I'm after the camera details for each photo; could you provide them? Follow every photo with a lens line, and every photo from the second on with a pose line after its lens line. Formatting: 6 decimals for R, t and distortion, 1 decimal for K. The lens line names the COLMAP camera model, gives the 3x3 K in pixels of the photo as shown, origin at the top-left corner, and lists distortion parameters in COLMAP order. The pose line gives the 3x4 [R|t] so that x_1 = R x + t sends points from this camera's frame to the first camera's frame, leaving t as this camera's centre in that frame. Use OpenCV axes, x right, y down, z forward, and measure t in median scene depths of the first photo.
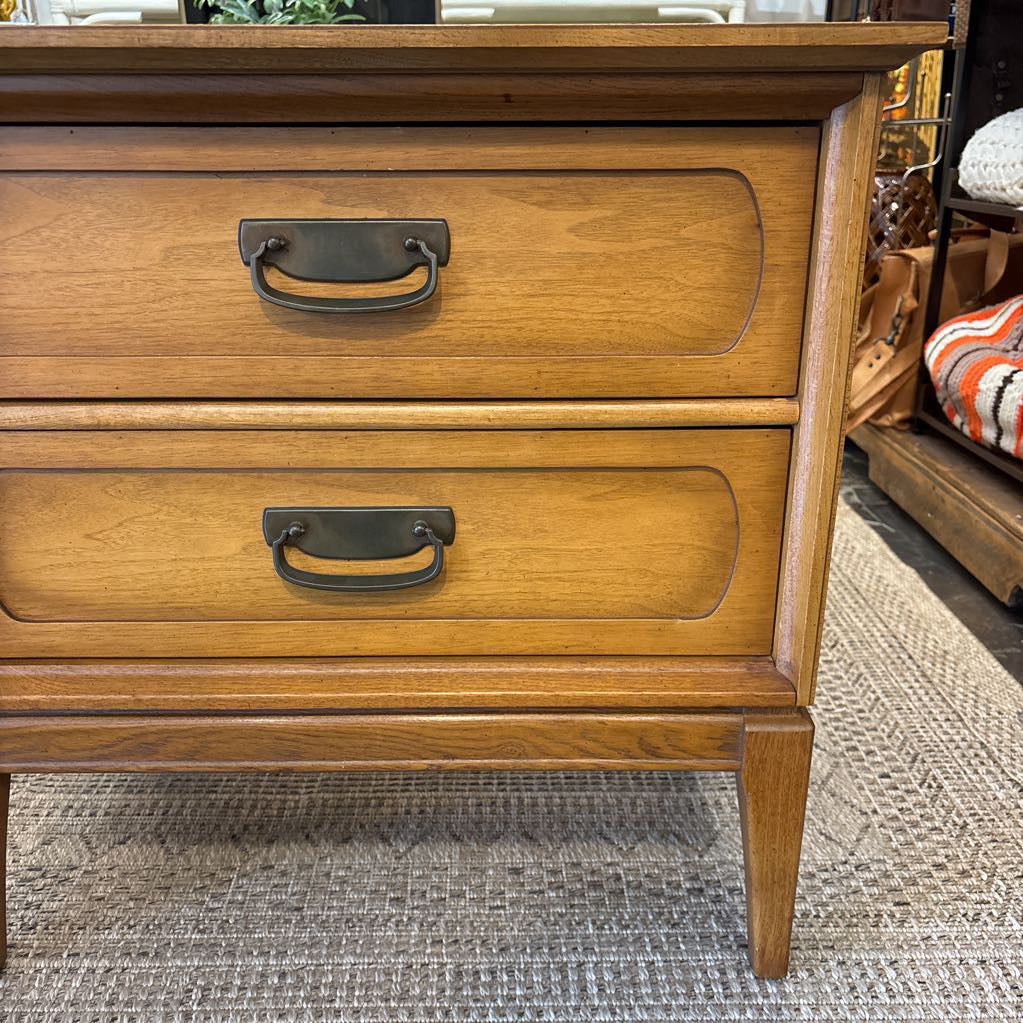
lens RADIAL K [[1047.4, 0, 513.1], [0, 1047.4, 519.0], [0, 0, 1]] dist [0.017135, 0.000000]
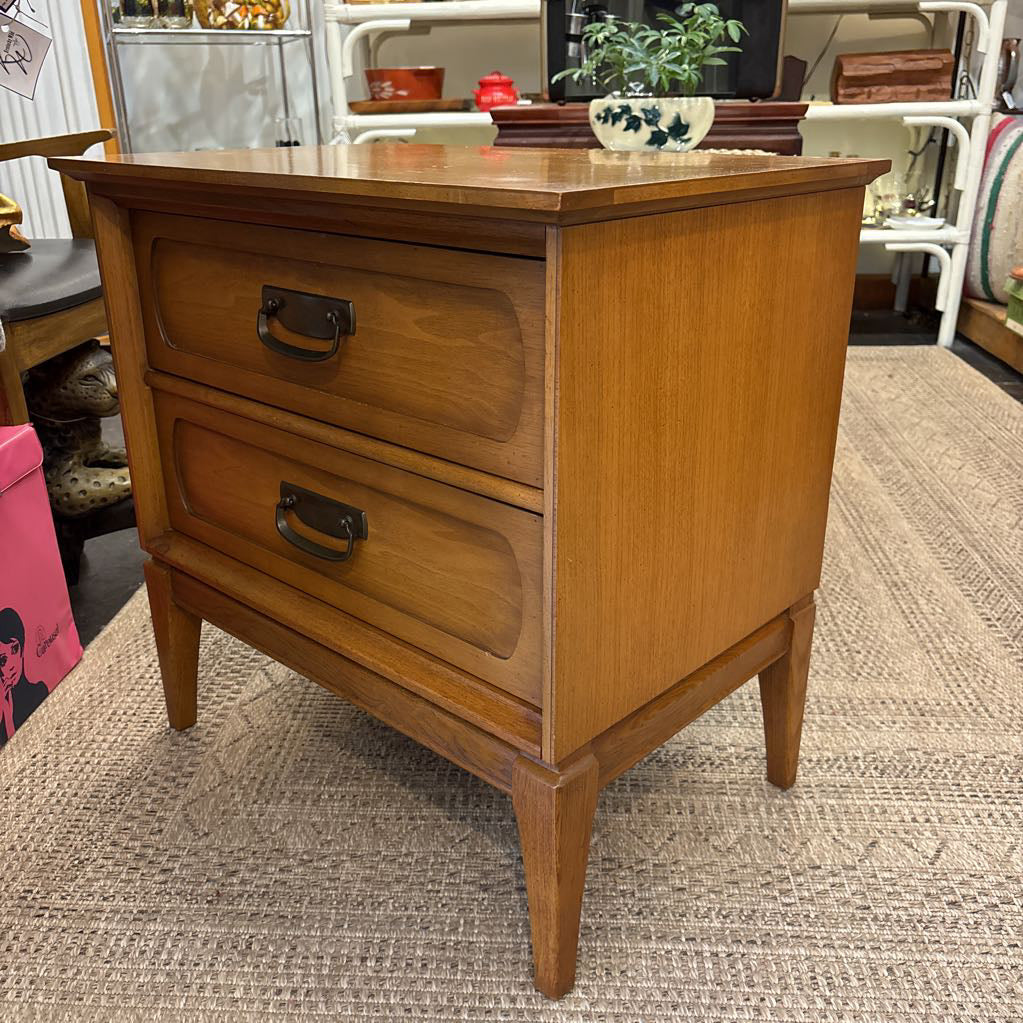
lens RADIAL K [[1047.4, 0, 513.1], [0, 1047.4, 519.6], [0, 0, 1]] dist [0.017135, 0.000000]
pose [[0.997217, 0.015790, -0.072865, -0.533516], [-0.013150, 0.999244, 0.036577, -0.084624], [0.073387, -0.035517, 0.996671, -0.142420]]
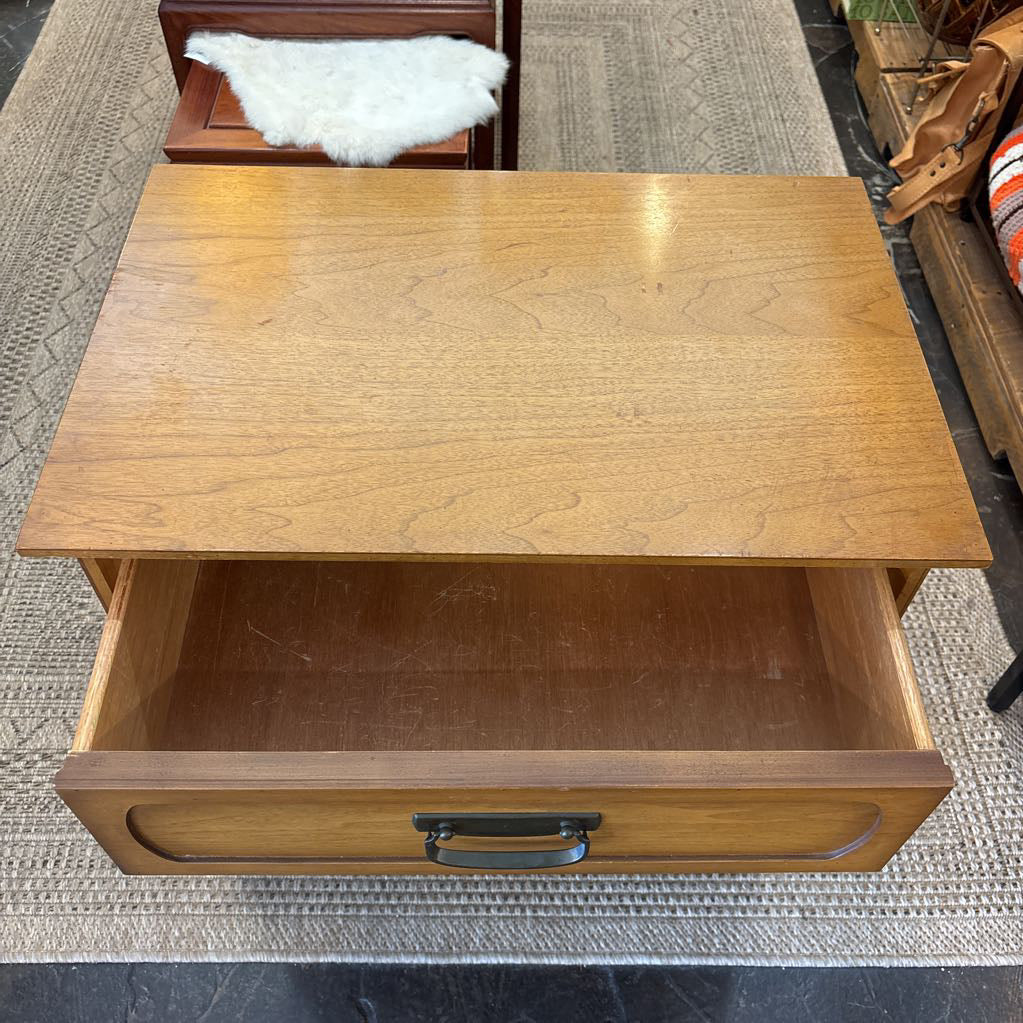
lens RADIAL K [[1047.4, 0, 514.2], [0, 1047.4, 526.1], [0, 0, 1]] dist [0.017135, 0.000000]
pose [[0.999754, 0.018222, 0.012658, -0.129807], [-0.022174, 0.840822, 0.540857, -0.794246], [-0.000787, -0.541005, 0.841019, -0.046142]]
